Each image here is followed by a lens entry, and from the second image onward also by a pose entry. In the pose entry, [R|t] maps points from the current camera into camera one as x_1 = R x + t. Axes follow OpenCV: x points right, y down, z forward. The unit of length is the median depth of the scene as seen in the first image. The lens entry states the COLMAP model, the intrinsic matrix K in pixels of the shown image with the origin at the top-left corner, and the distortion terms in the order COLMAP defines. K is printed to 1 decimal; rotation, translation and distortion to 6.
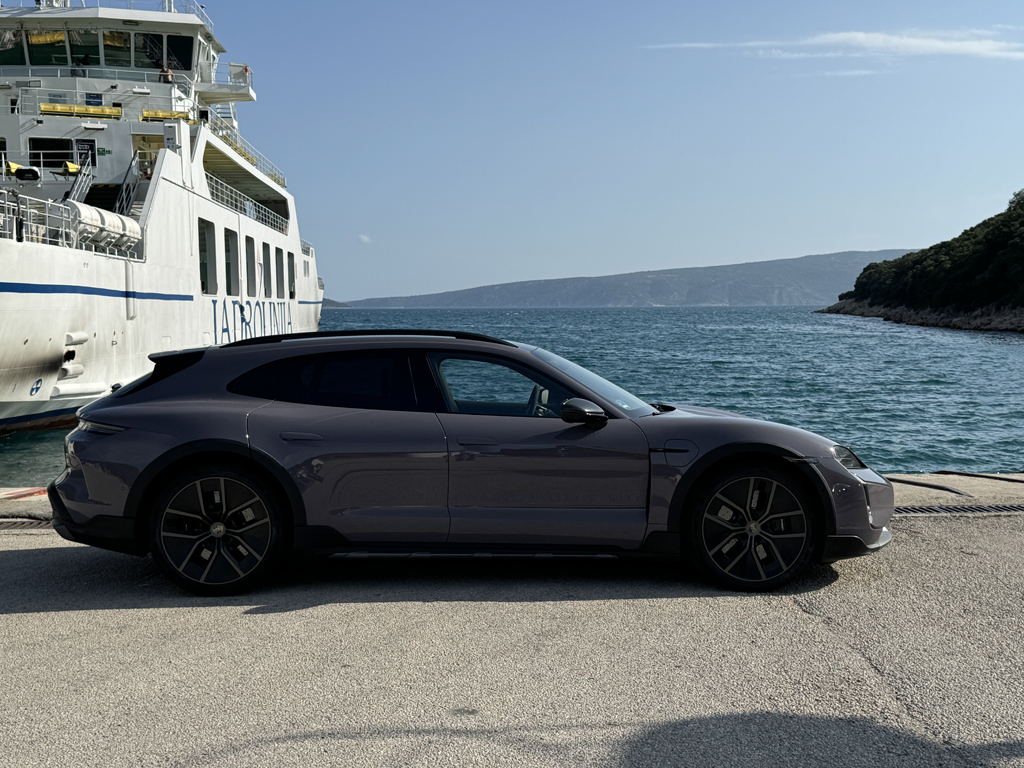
lens RADIAL K [[1243.0, 0, 506.3], [0, 1243.0, 387.0], [0, 0, 1]] dist [0.167782, -0.380473]
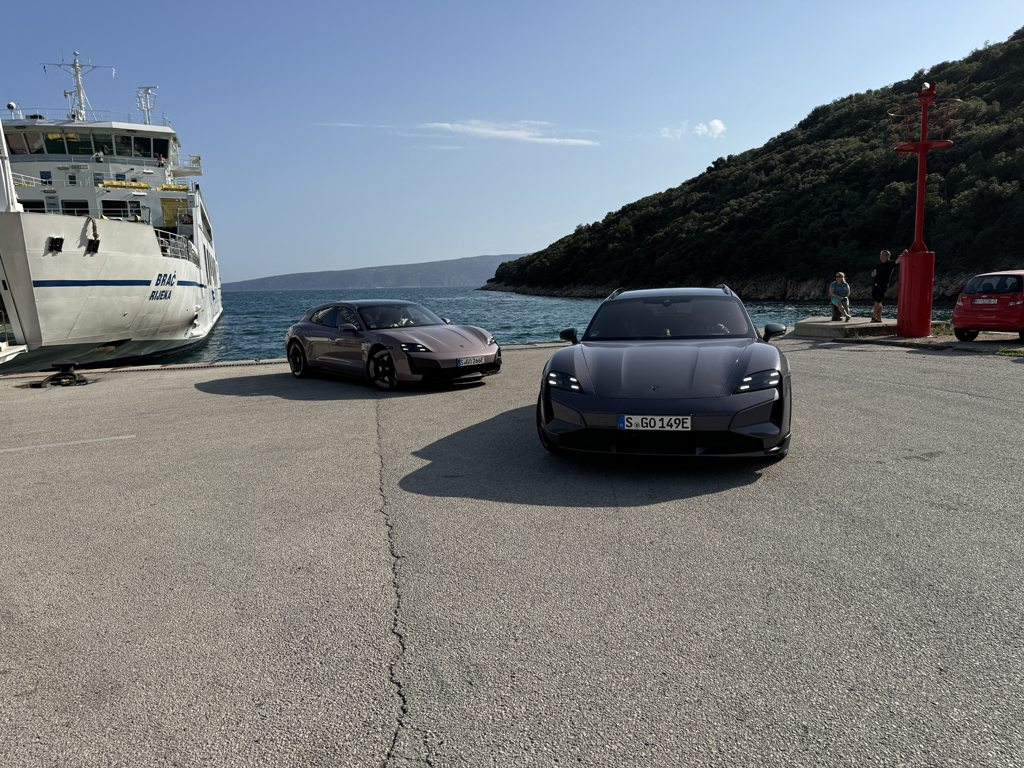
lens RADIAL K [[719.1, 0, 508.7], [0, 719.1, 385.1], [0, 0, 1]] dist [0.059535, -0.074684]
pose [[0.955960, -0.061664, 0.286947, -0.122465], [0.041616, 0.996280, 0.075457, 0.010023], [-0.290533, -0.060192, 0.954970, -0.155491]]
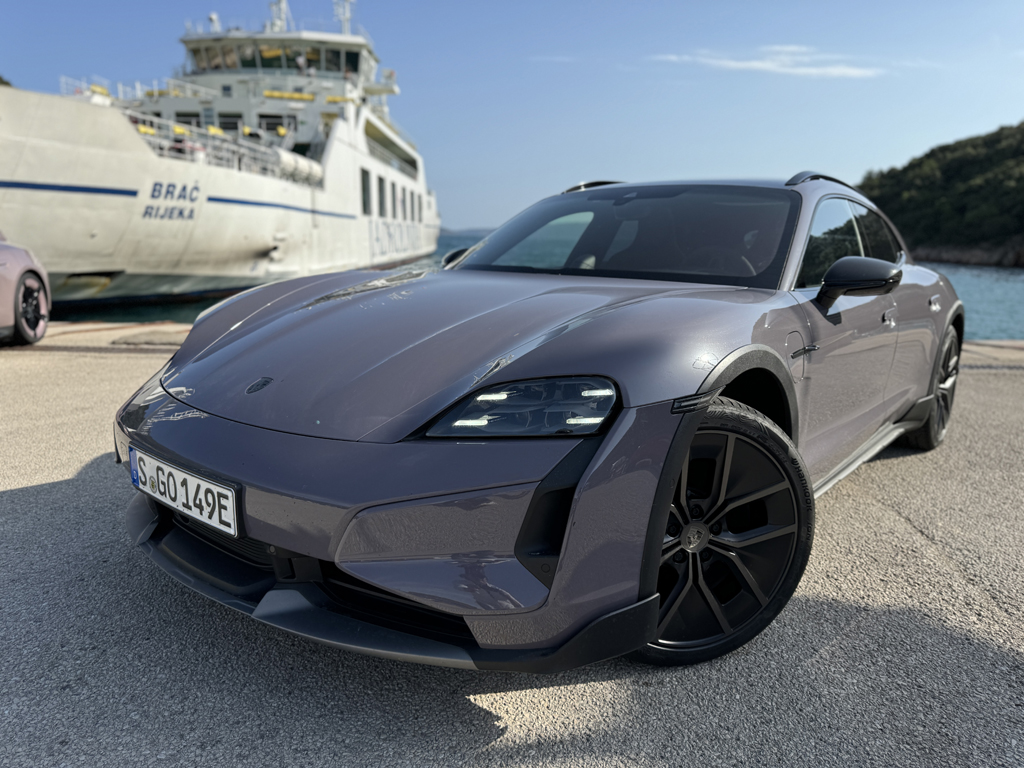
lens RADIAL K [[728.0, 0, 509.7], [0, 728.0, 390.5], [0, 0, 1]] dist [0.003982, -0.004049]
pose [[0.998118, 0.038091, -0.048048, 0.000585], [-0.030606, 0.988530, 0.147889, 0.004610], [0.053131, -0.146141, 0.987836, 0.046295]]
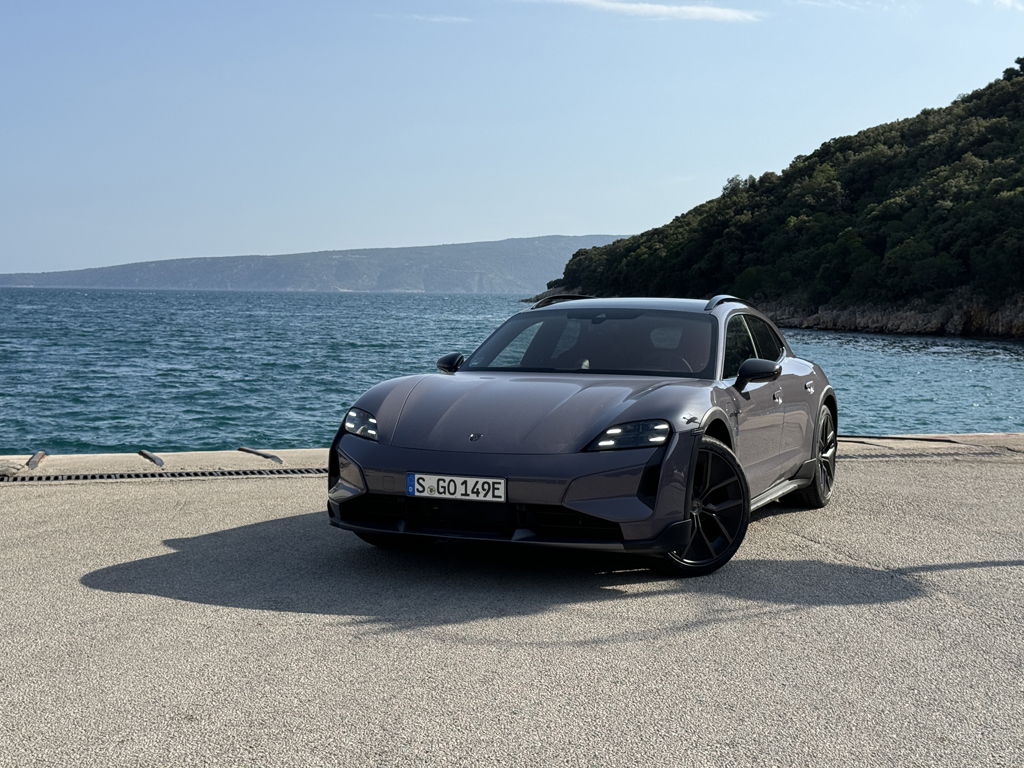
lens RADIAL K [[1424.7, 0, 509.4], [0, 1424.7, 379.1], [0, 0, 1]] dist [0.207791, -0.404161]
pose [[0.972389, 0.003072, 0.233345, -0.040570], [-0.002331, 0.999991, -0.003453, 0.005073], [-0.233354, 0.002813, 0.972388, -0.046710]]
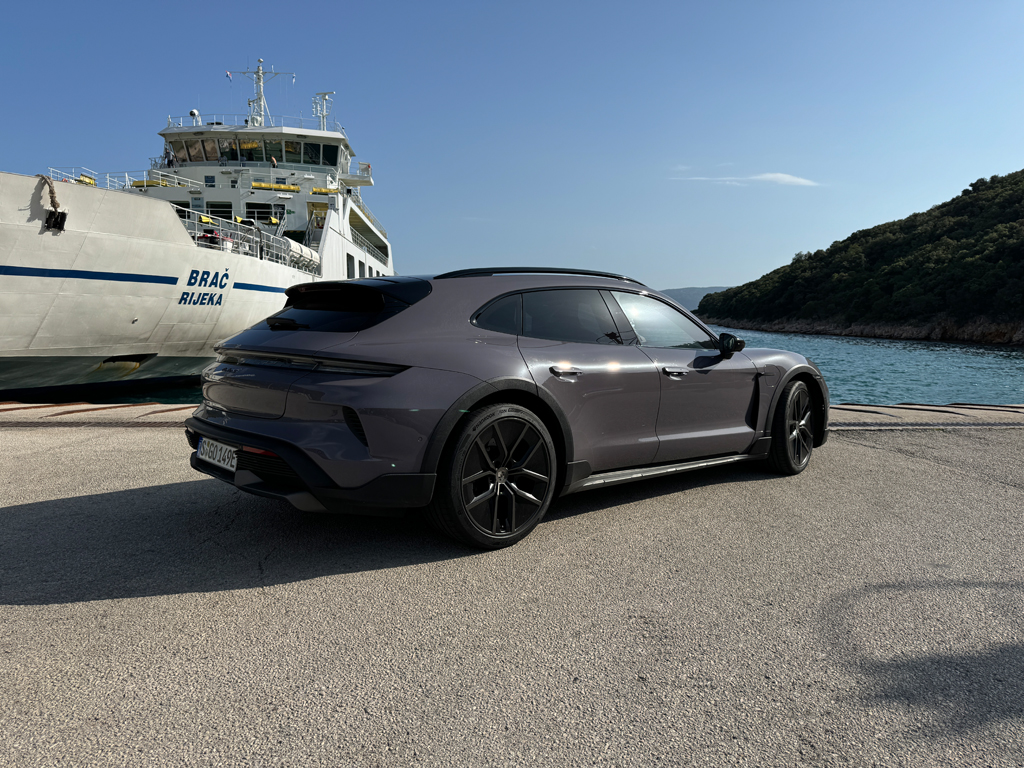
lens RADIAL K [[719.1, 0, 508.7], [0, 719.1, 385.1], [0, 0, 1]] dist [0.059535, -0.074684]
pose [[0.999636, 0.017001, 0.020928, -0.042094], [-0.017675, 0.999317, 0.032465, 0.005772], [-0.020362, -0.032823, 0.999254, 0.026307]]
